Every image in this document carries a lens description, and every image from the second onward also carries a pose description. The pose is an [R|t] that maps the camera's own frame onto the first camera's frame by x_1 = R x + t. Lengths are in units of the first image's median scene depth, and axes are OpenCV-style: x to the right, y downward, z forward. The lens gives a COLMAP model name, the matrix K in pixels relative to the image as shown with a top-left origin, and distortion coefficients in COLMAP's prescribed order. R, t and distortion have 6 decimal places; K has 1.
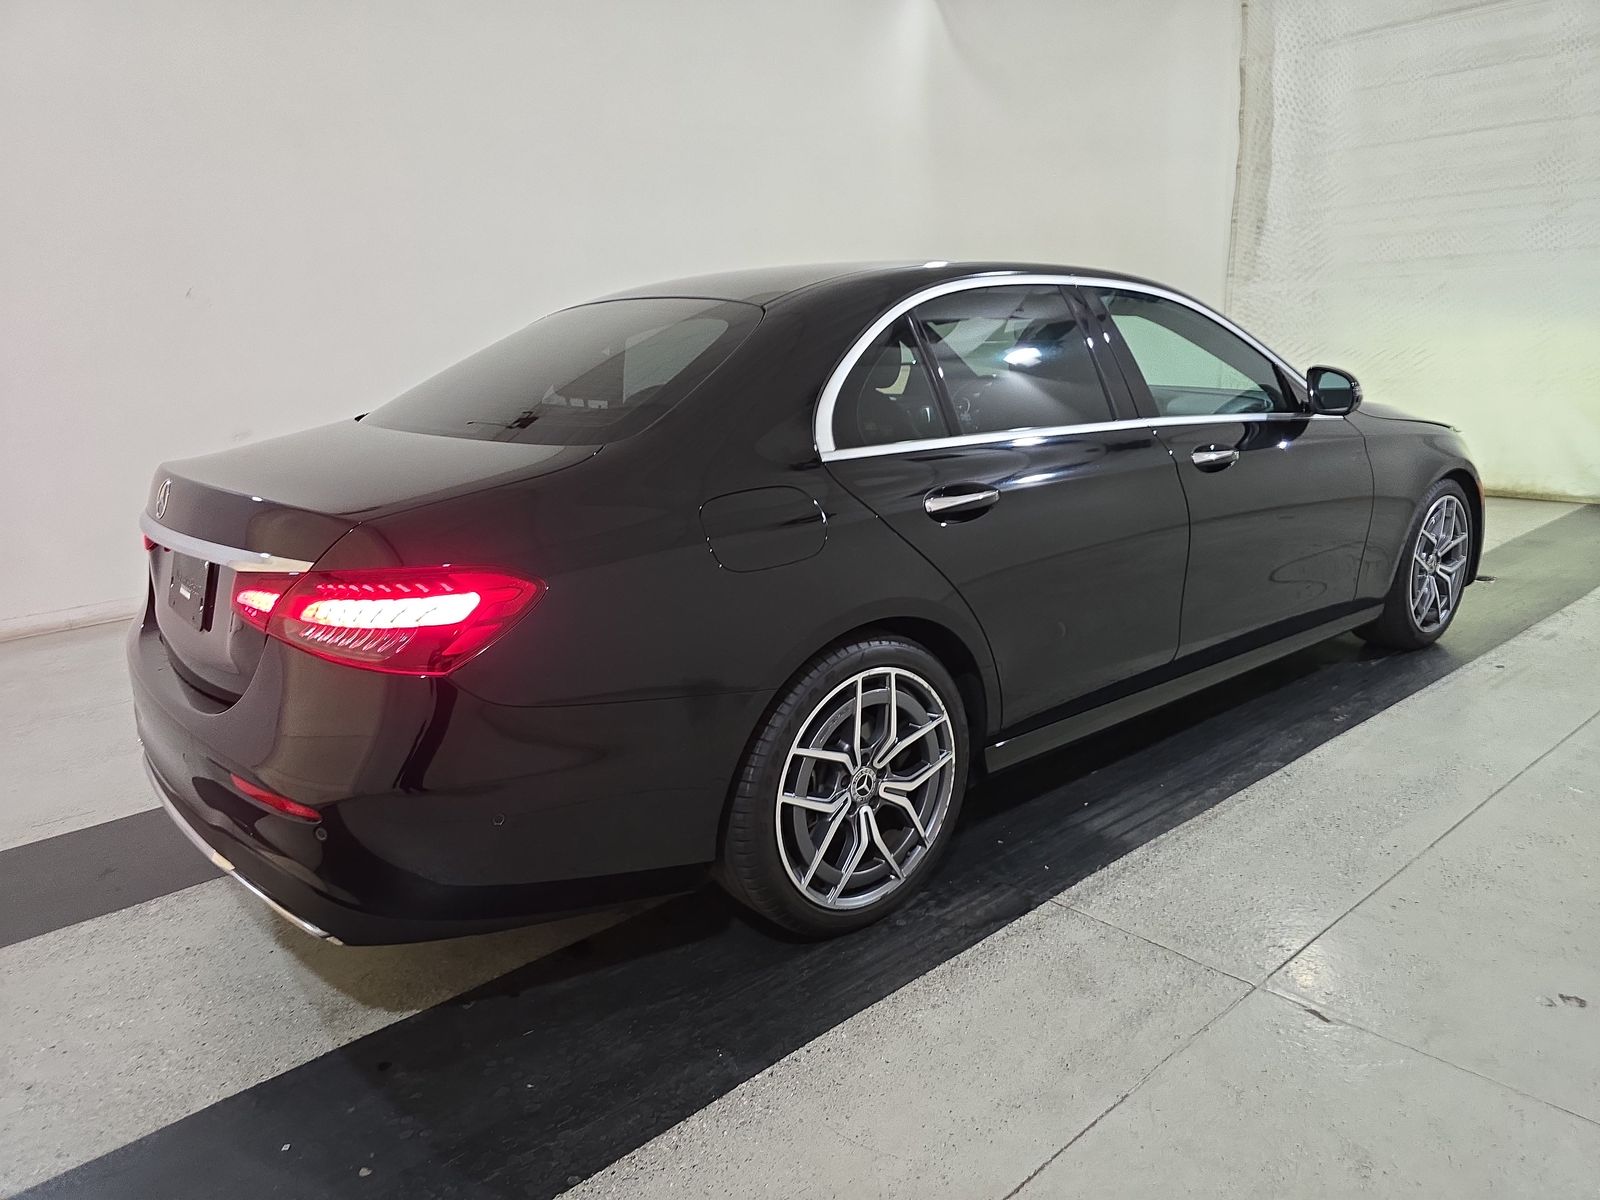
lens RADIAL K [[1084.6, 0, 802.4], [0, 1084.6, 599.1], [0, 0, 1]] dist [0.042701, -0.036705]
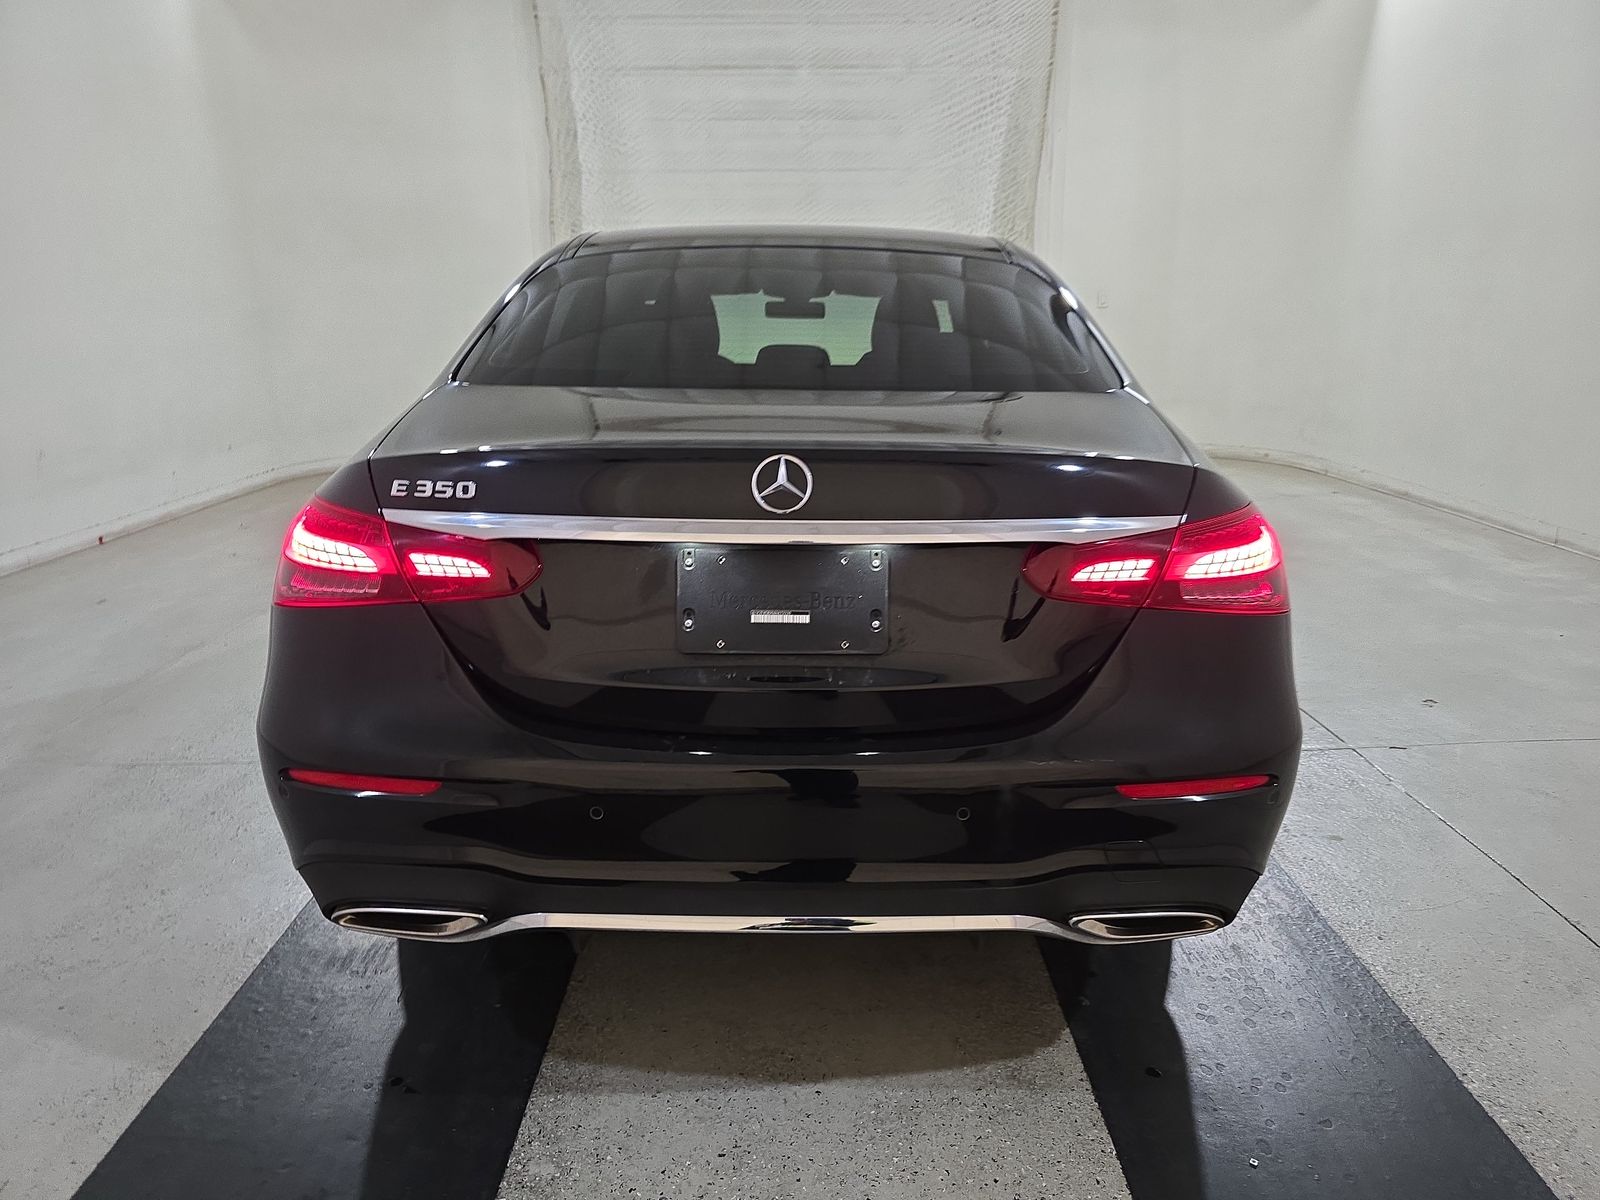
lens RADIAL K [[1084.6, 0, 810.5], [0, 1084.6, 603.5], [0, 0, 1]] dist [0.042701, -0.036705]
pose [[0.634159, -0.161745, 0.756096, -0.374725], [0.165270, 0.983631, 0.071803, -0.021306], [-0.755333, 0.079426, 0.650510, 0.188465]]
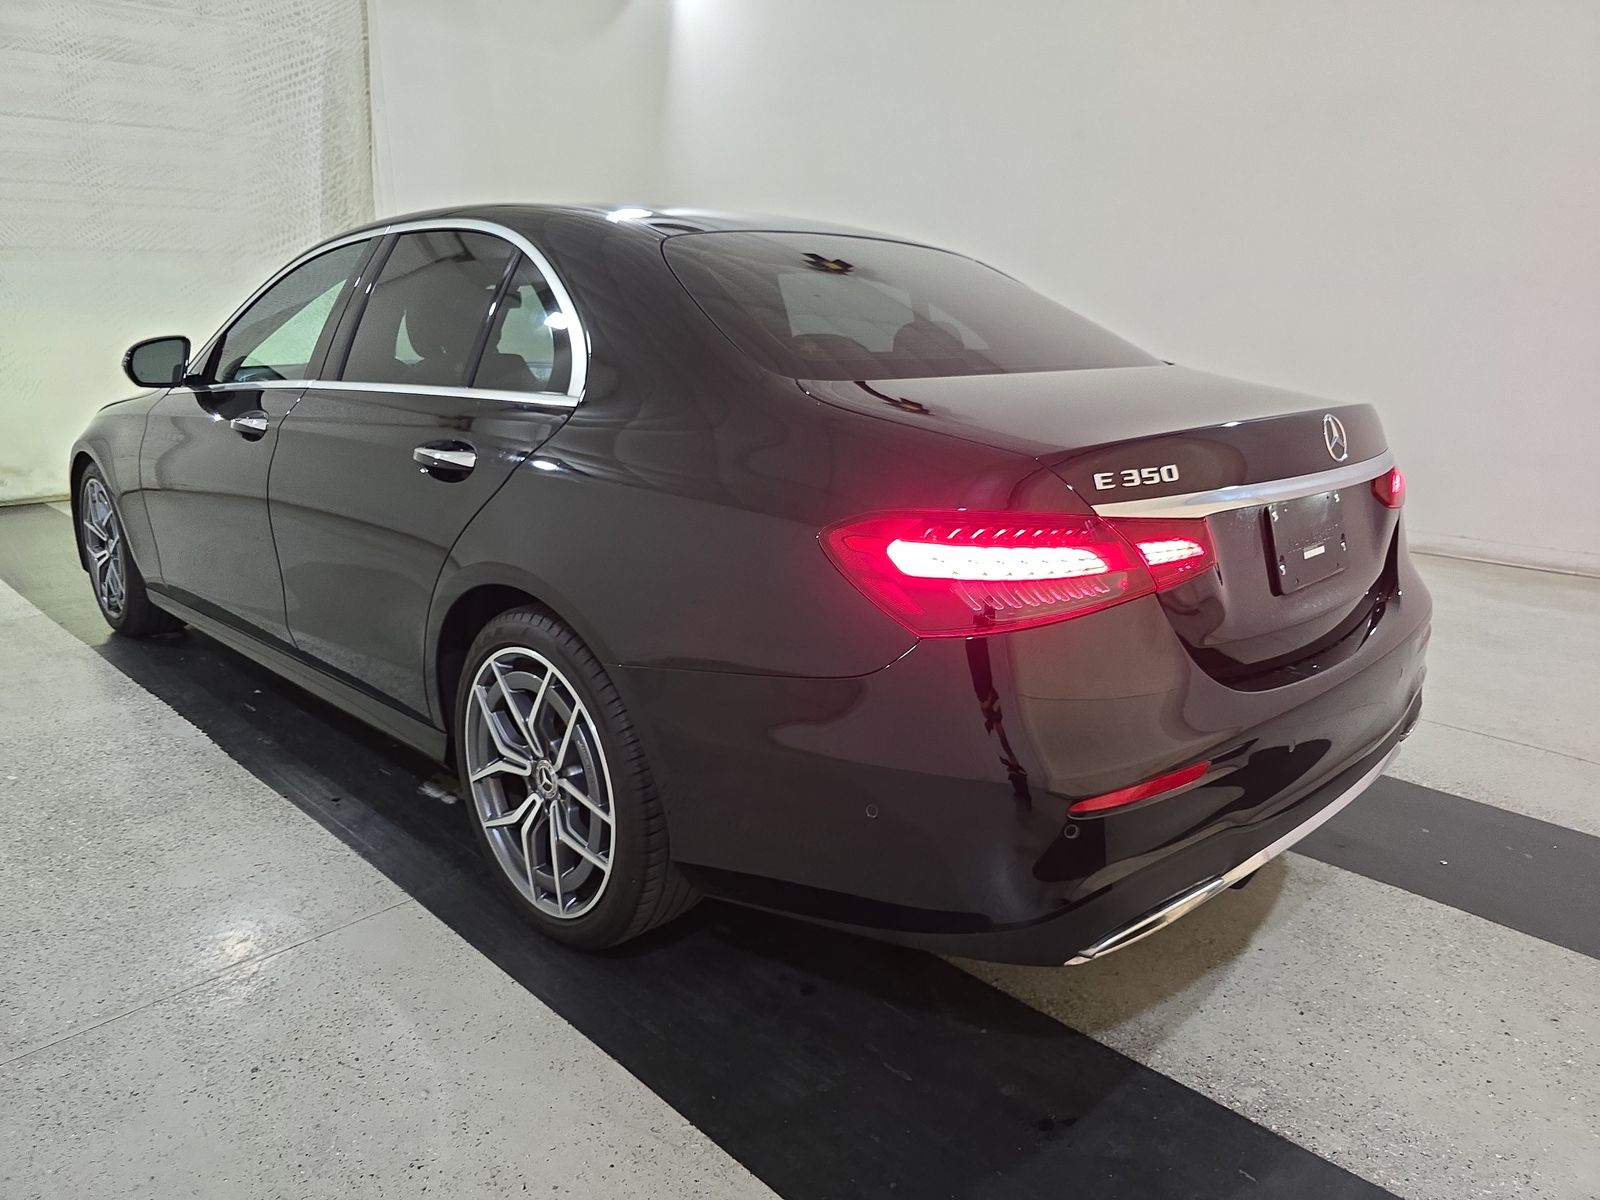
lens RADIAL K [[1084.6, 0, 812.4], [0, 1084.6, 601.0], [0, 0, 1]] dist [0.042701, -0.036705]
pose [[-0.104134, -0.219438, 0.970053, -0.470292], [0.244667, 0.939730, 0.238843, -0.092158], [-0.963999, 0.262212, -0.044169, 0.496262]]
